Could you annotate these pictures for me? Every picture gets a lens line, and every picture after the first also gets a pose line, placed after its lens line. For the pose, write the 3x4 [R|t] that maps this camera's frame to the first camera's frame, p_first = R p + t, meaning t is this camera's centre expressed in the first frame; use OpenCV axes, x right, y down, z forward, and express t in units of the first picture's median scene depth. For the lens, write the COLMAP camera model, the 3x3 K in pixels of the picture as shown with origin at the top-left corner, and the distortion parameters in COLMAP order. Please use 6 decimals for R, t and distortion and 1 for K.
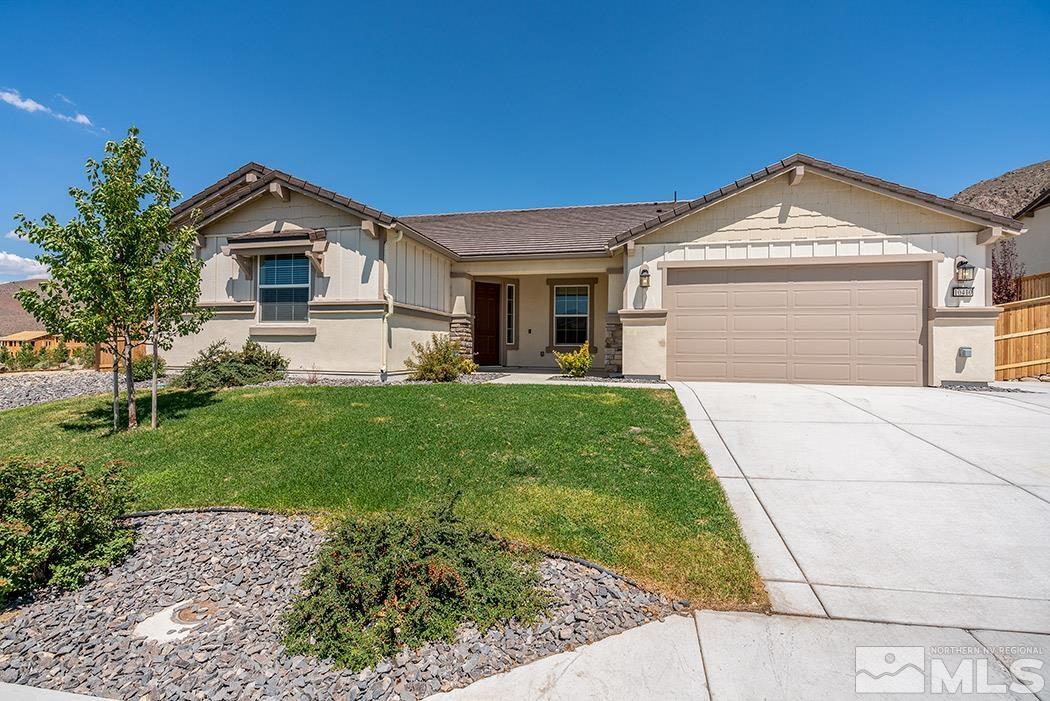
lens RADIAL K [[476.7, 0, 518.3], [0, 476.7, 345.1], [0, 0, 1]] dist [0.001177, 0.000479]
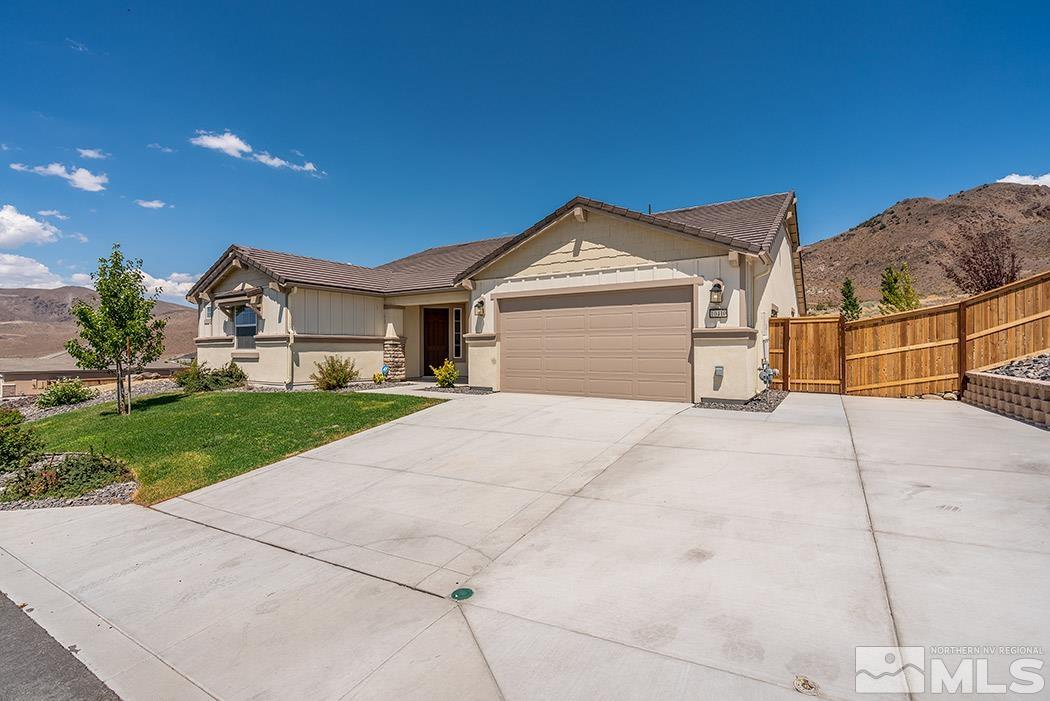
lens RADIAL K [[477.5, 0, 527.6], [0, 477.5, 353.5], [0, 0, 1]] dist [-0.002821, 0.000815]
pose [[0.938704, -0.008520, -0.344619, 0.868469], [0.015054, 0.999754, 0.016288, -0.045161], [0.344395, -0.020478, 0.938601, -0.121715]]
